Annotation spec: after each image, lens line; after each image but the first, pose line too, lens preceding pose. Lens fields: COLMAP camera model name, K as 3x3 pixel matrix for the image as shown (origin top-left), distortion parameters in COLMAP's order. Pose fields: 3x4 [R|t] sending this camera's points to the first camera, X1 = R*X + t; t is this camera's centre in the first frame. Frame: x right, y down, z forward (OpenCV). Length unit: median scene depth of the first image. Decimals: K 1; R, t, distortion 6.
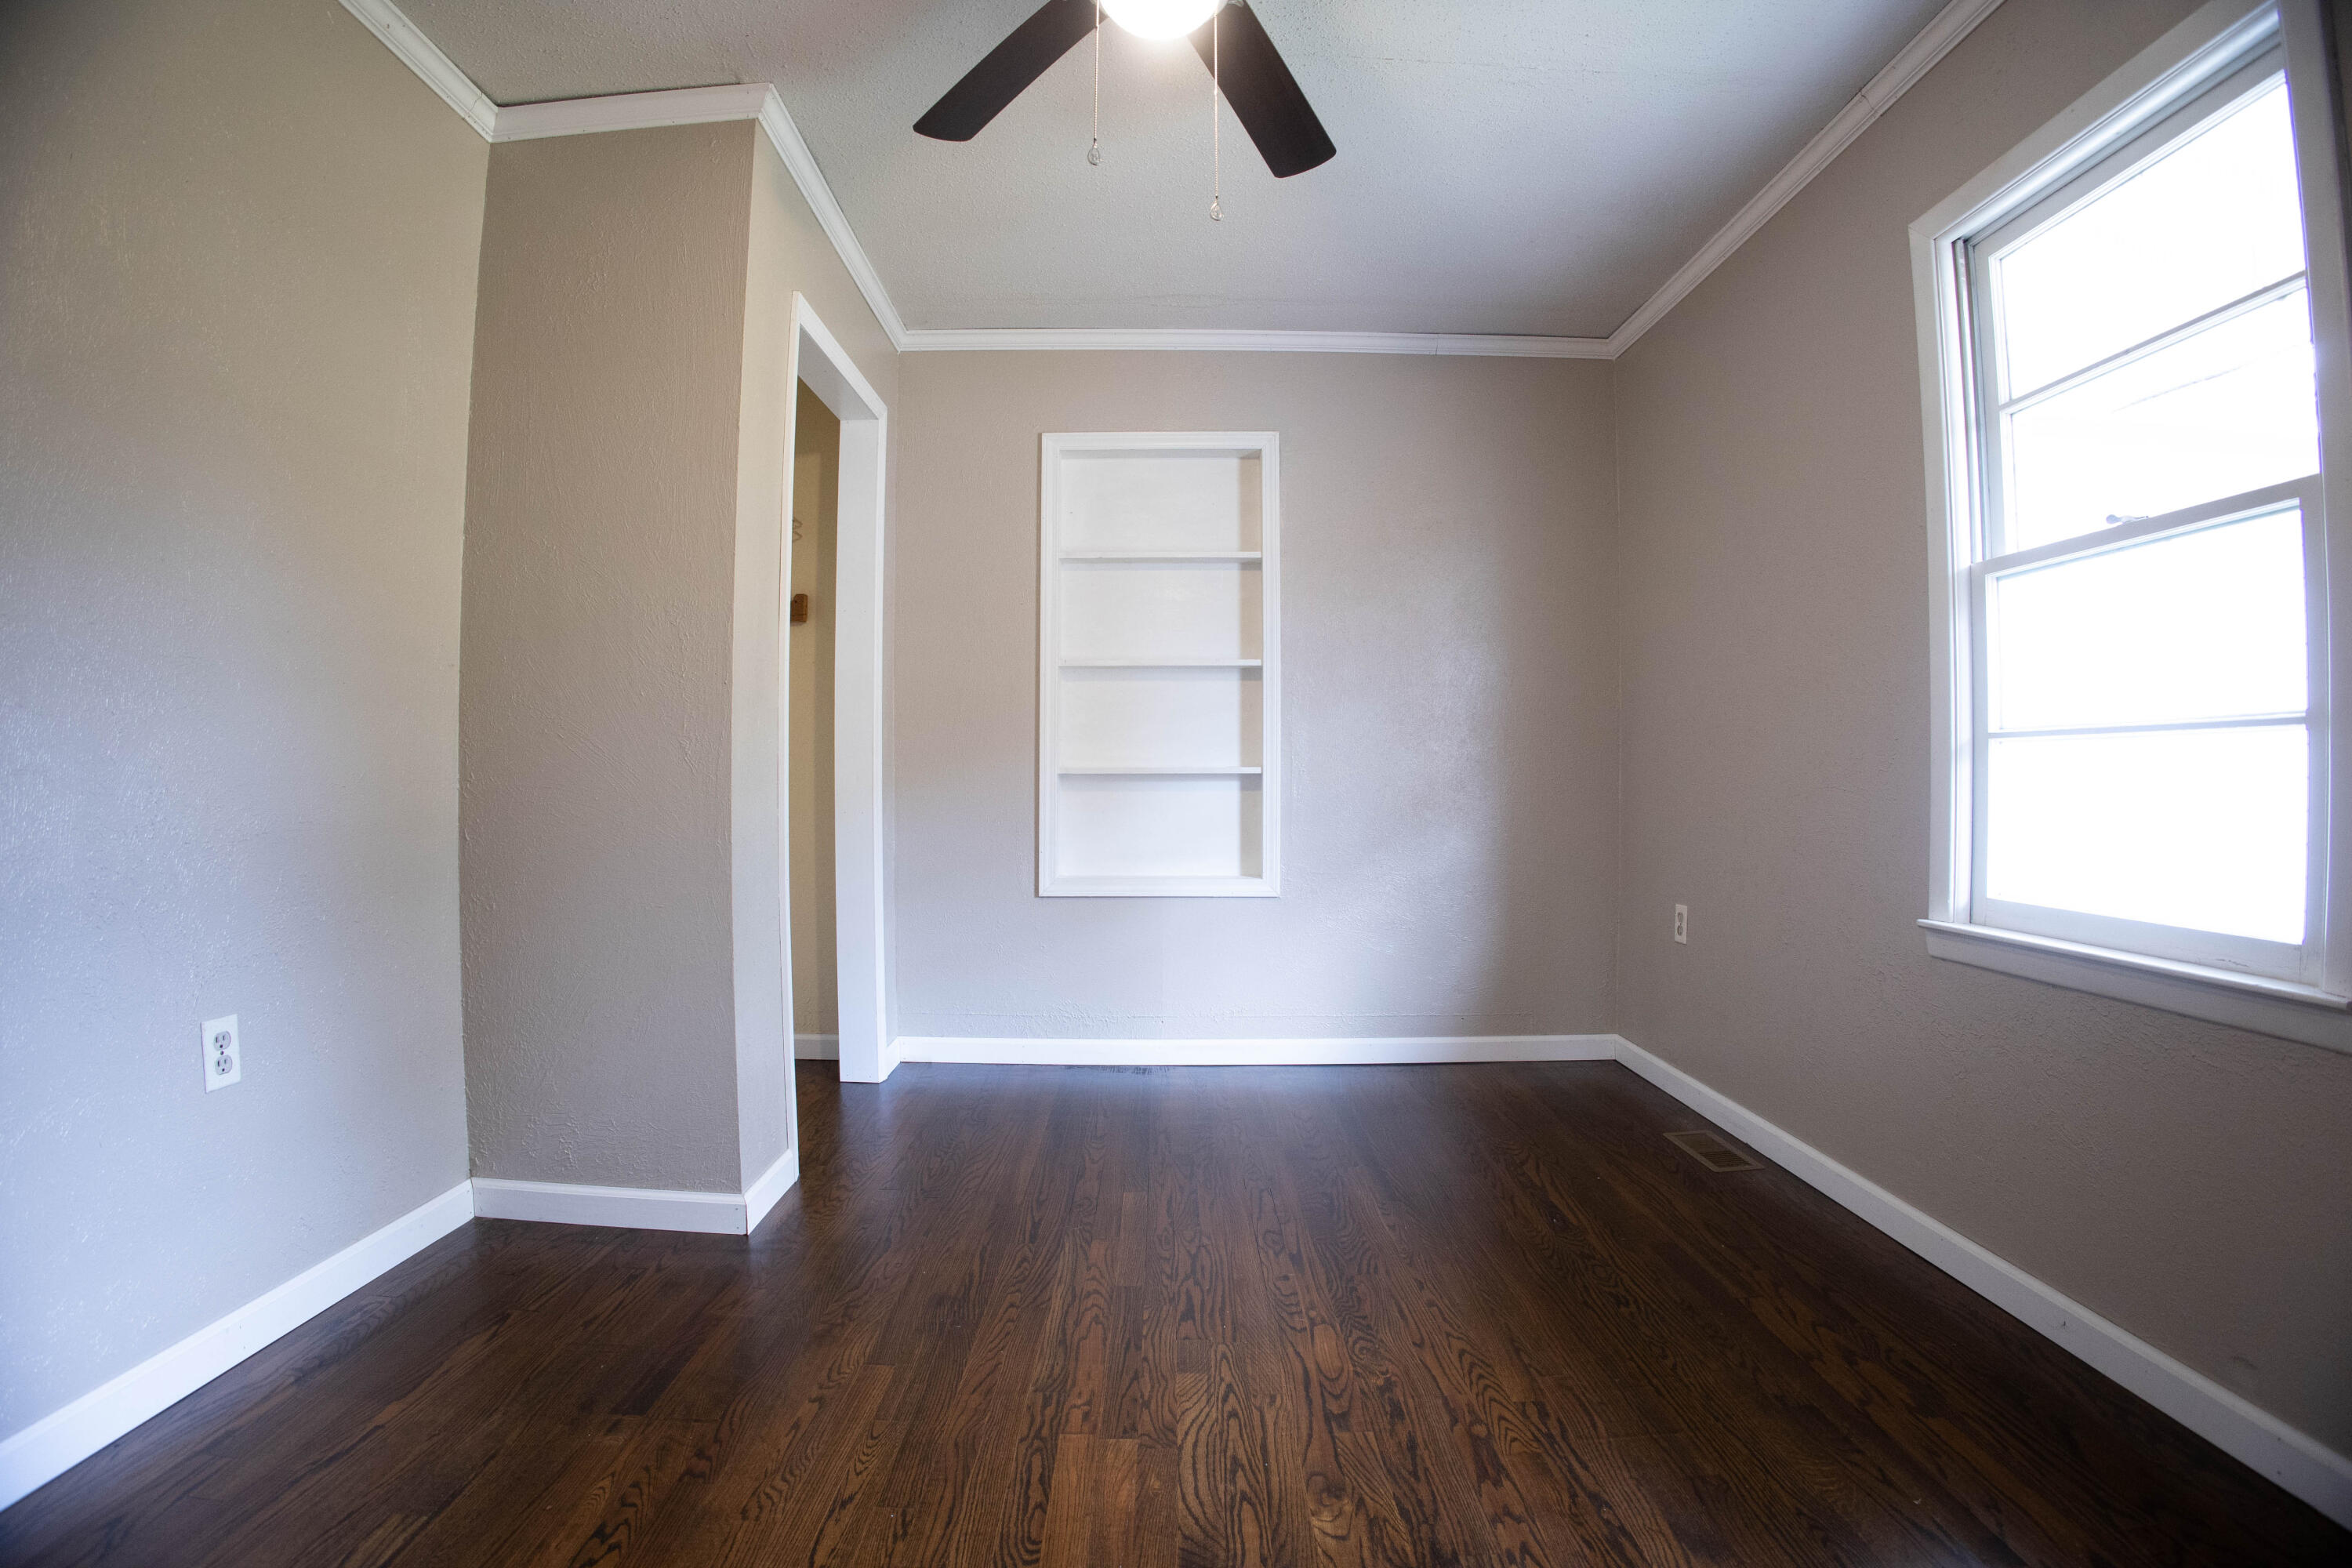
lens RADIAL K [[1077.8, 0, 1168.9], [0, 1077.8, 783.6], [0, 0, 1]] dist [-0.146645, 0.033151]
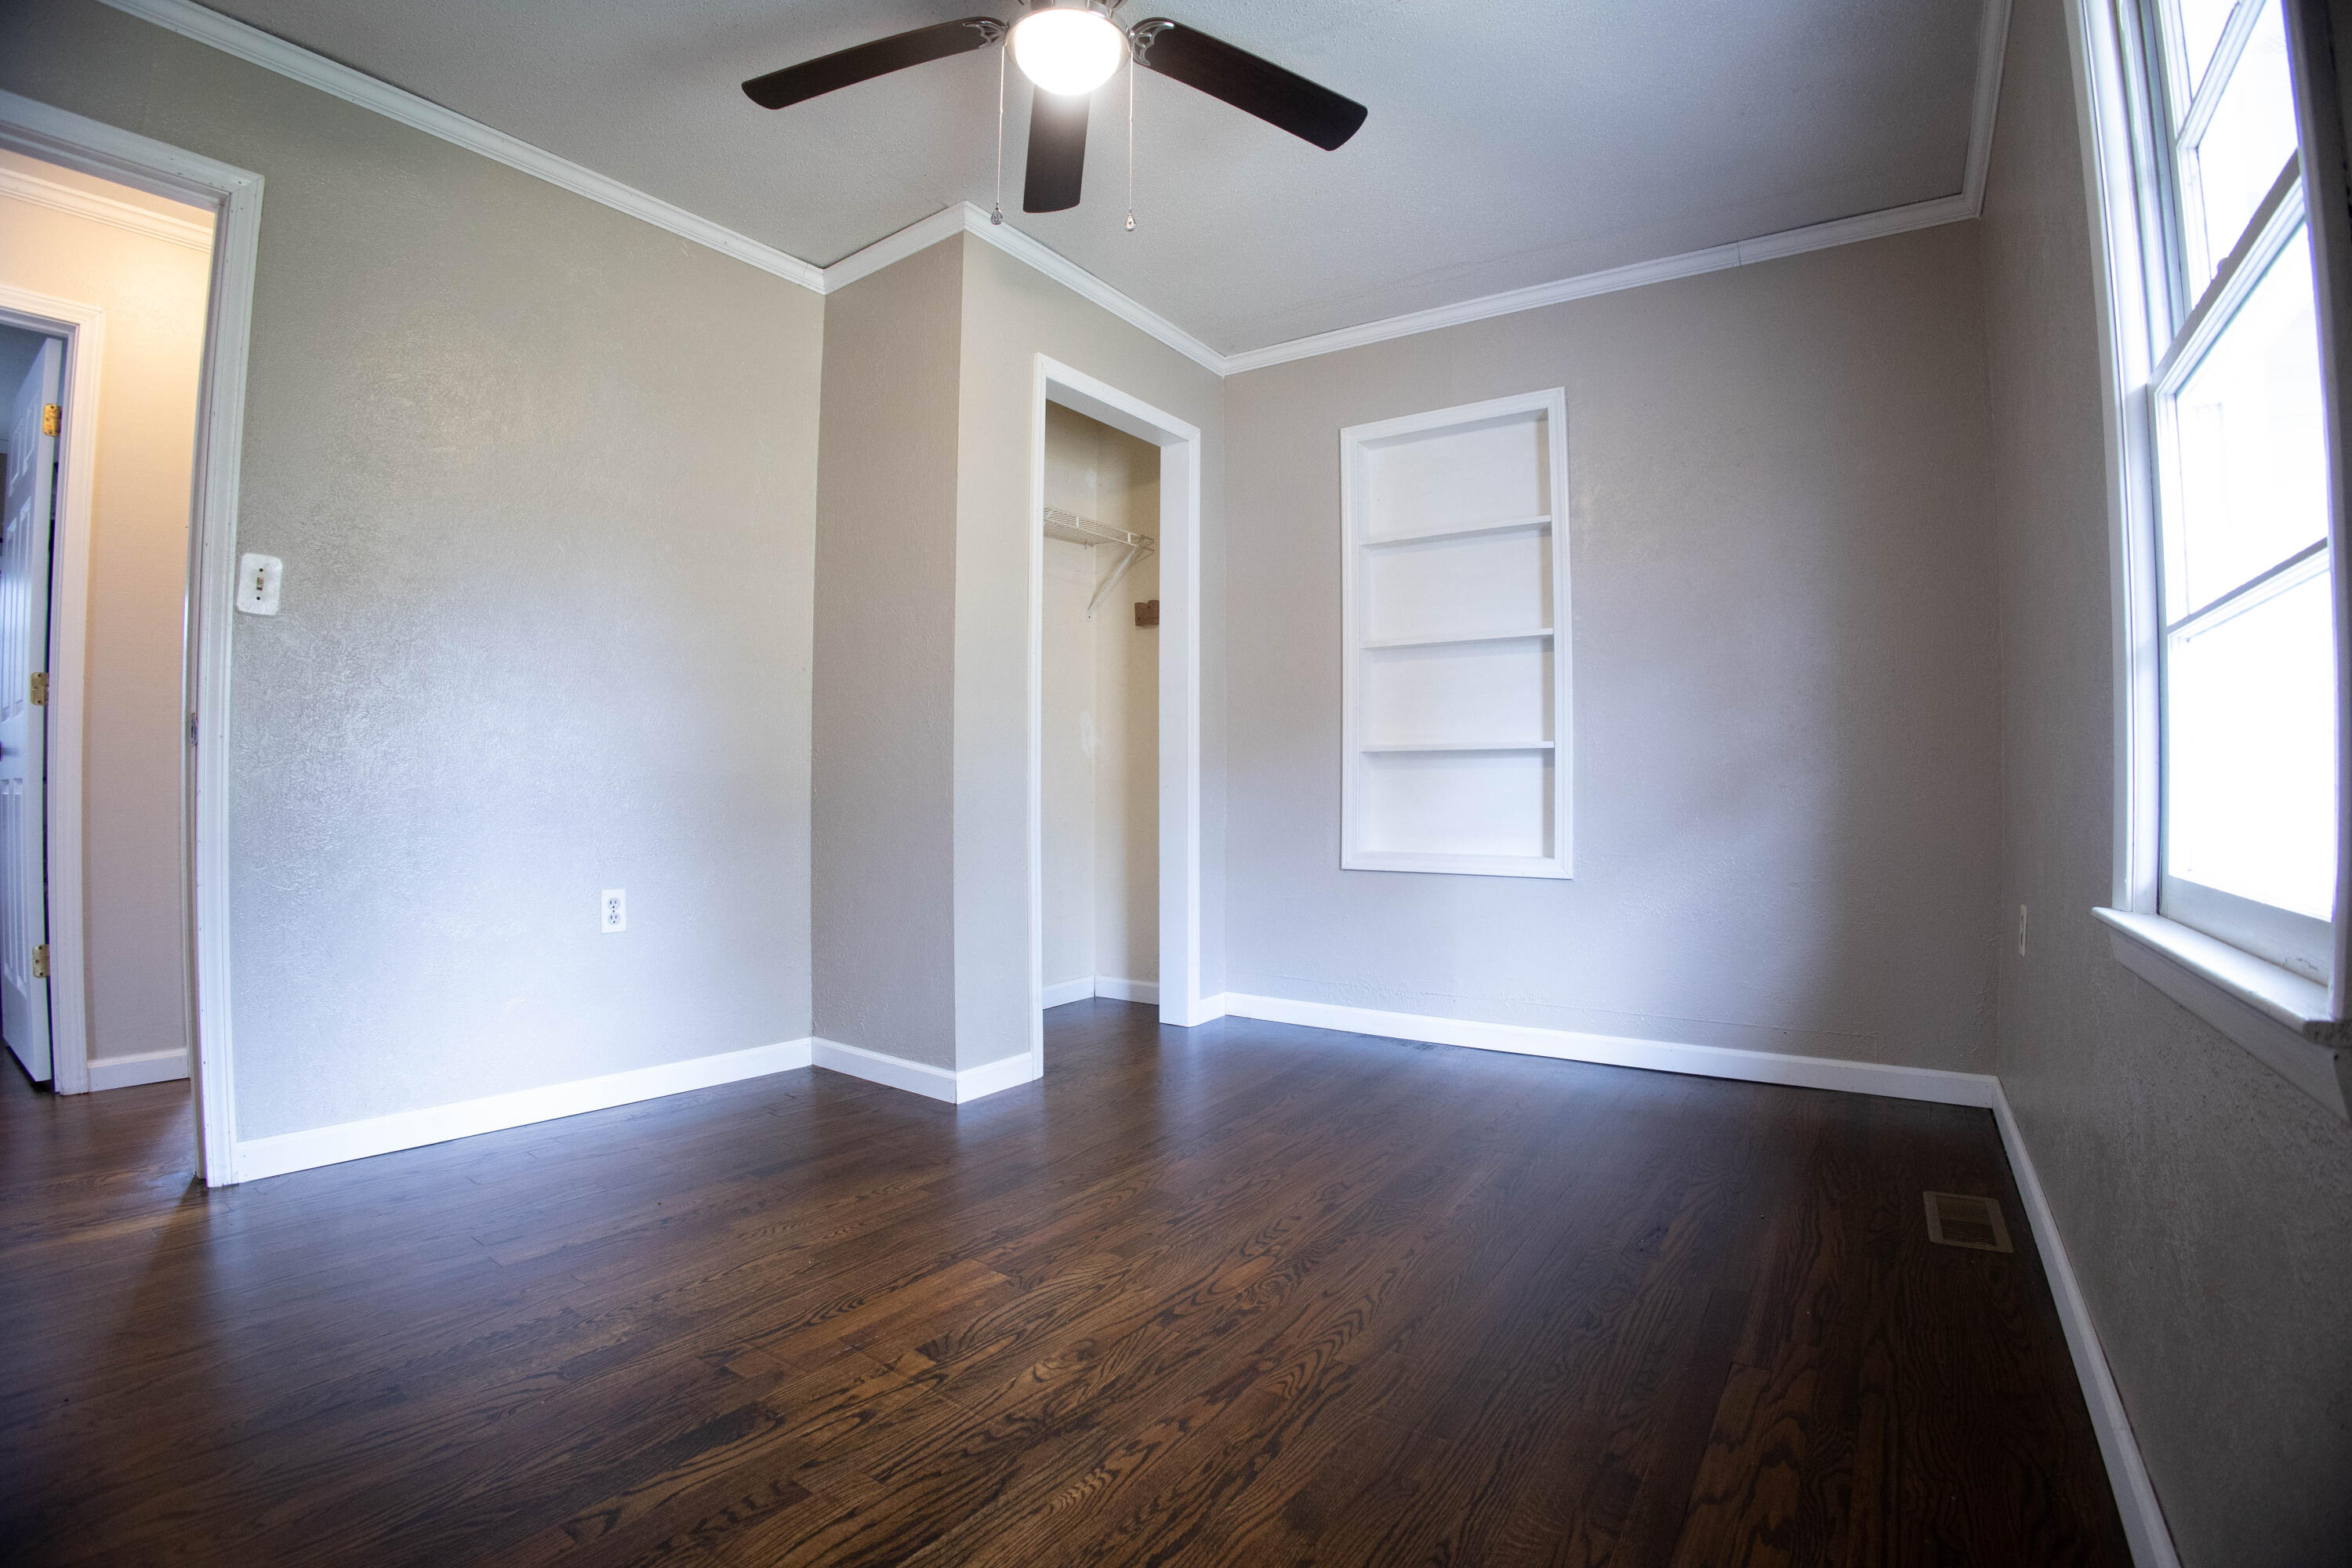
lens RADIAL K [[1077.8, 0, 1168.9], [0, 1077.8, 783.6], [0, 0, 1]] dist [-0.146645, 0.033151]
pose [[0.816054, -0.001157, -0.577974, 0.563103], [-0.007063, 0.999903, -0.011974, 0.057842], [0.577932, 0.013854, 0.815967, 0.077447]]
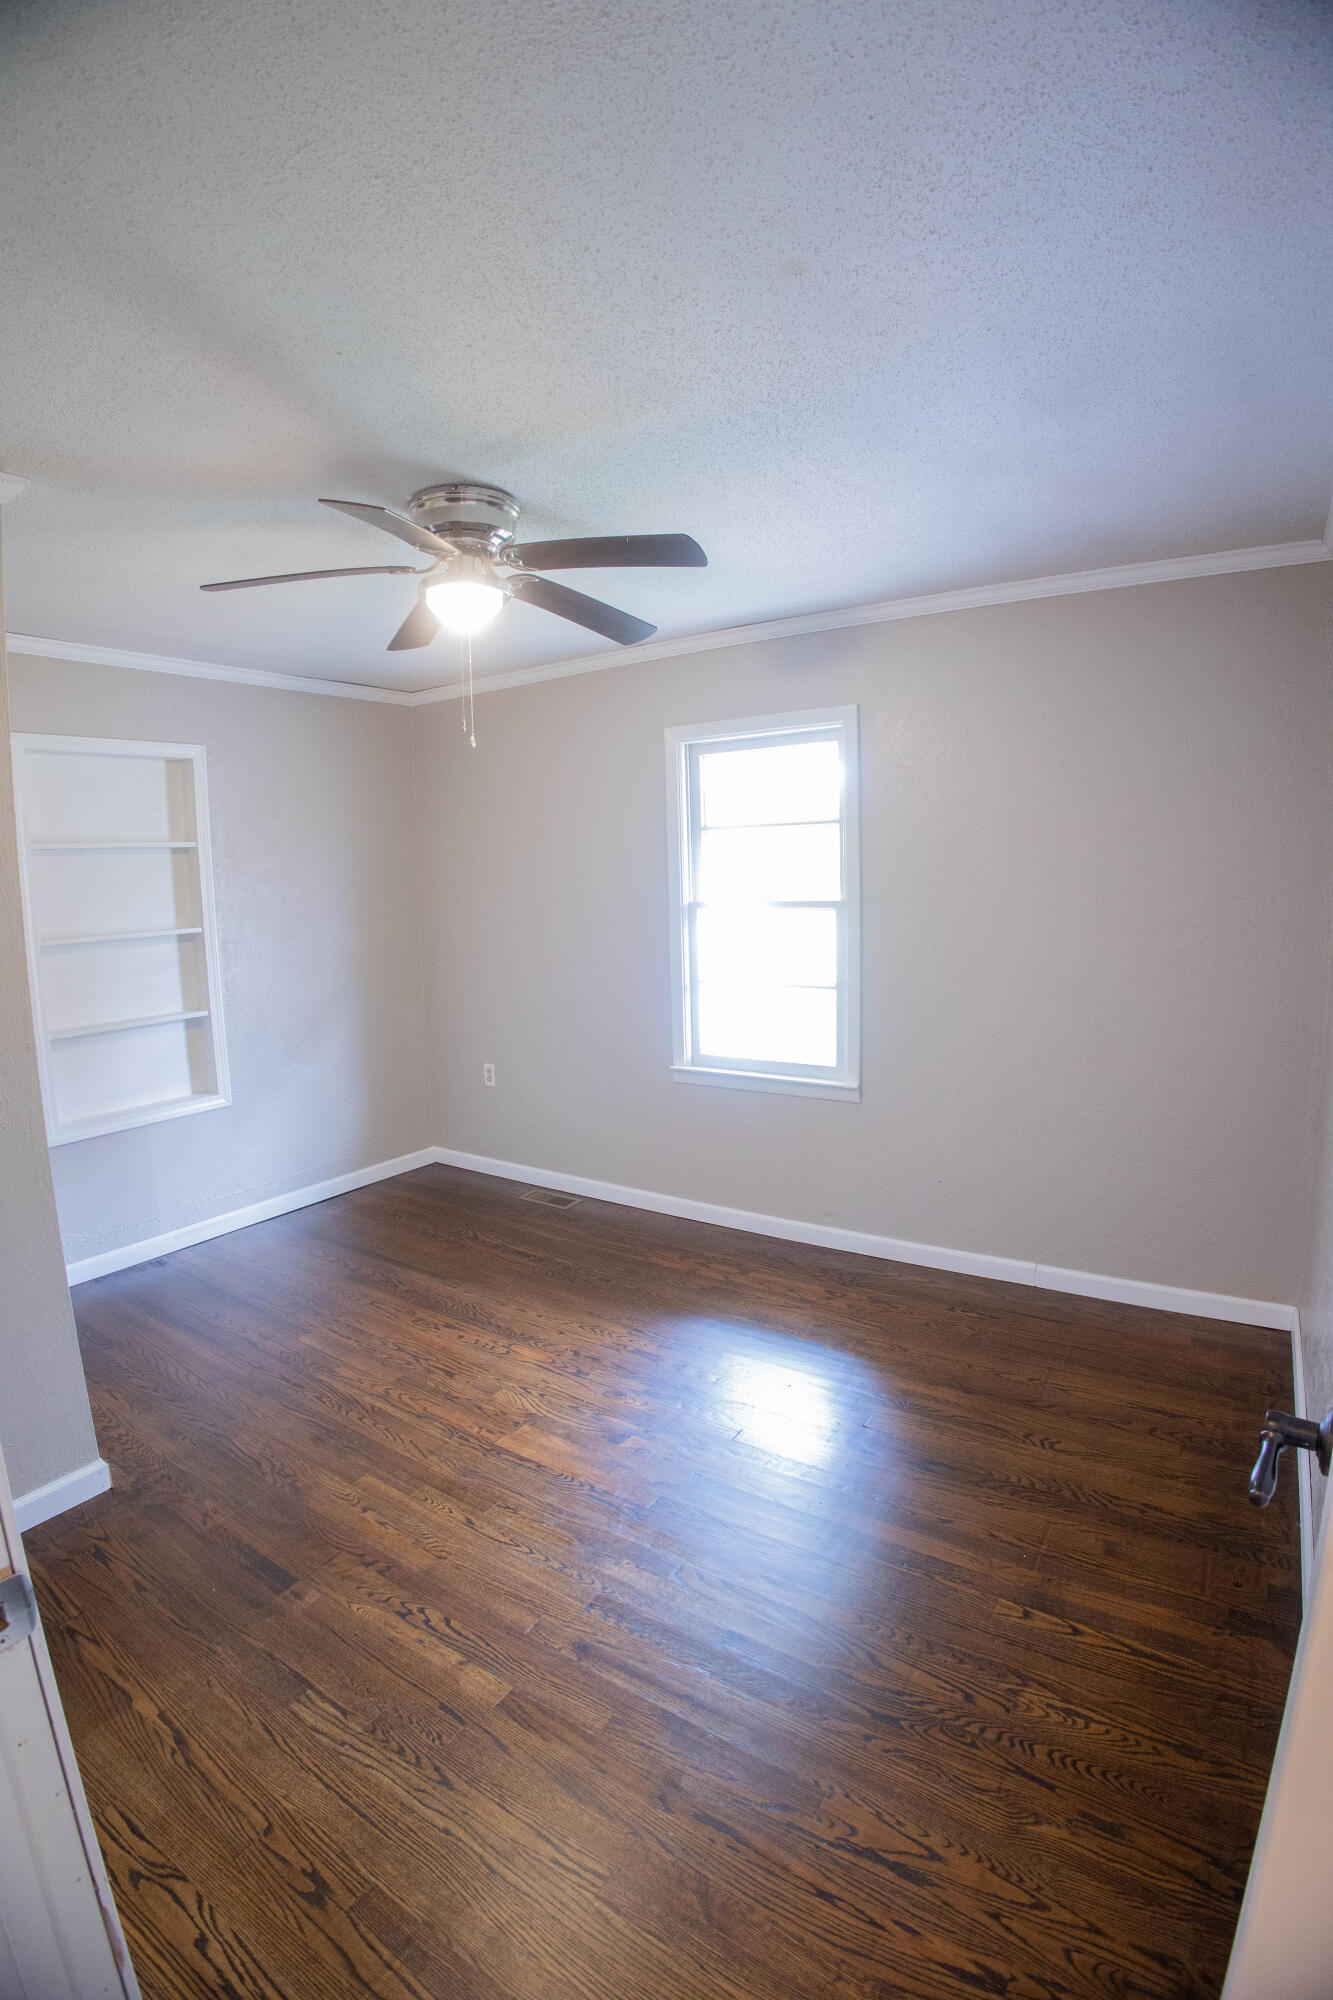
lens RADIAL K [[916.5, 0, 644.3], [0, 916.5, 1003.8], [0, 0, 1]] dist [-0.146645, 0.033151]
pose [[0.564639, -0.128569, 0.815262, -0.791023], [0.035971, 0.990687, 0.131321, -0.235007], [-0.824554, -0.044824, 0.564005, -0.053214]]
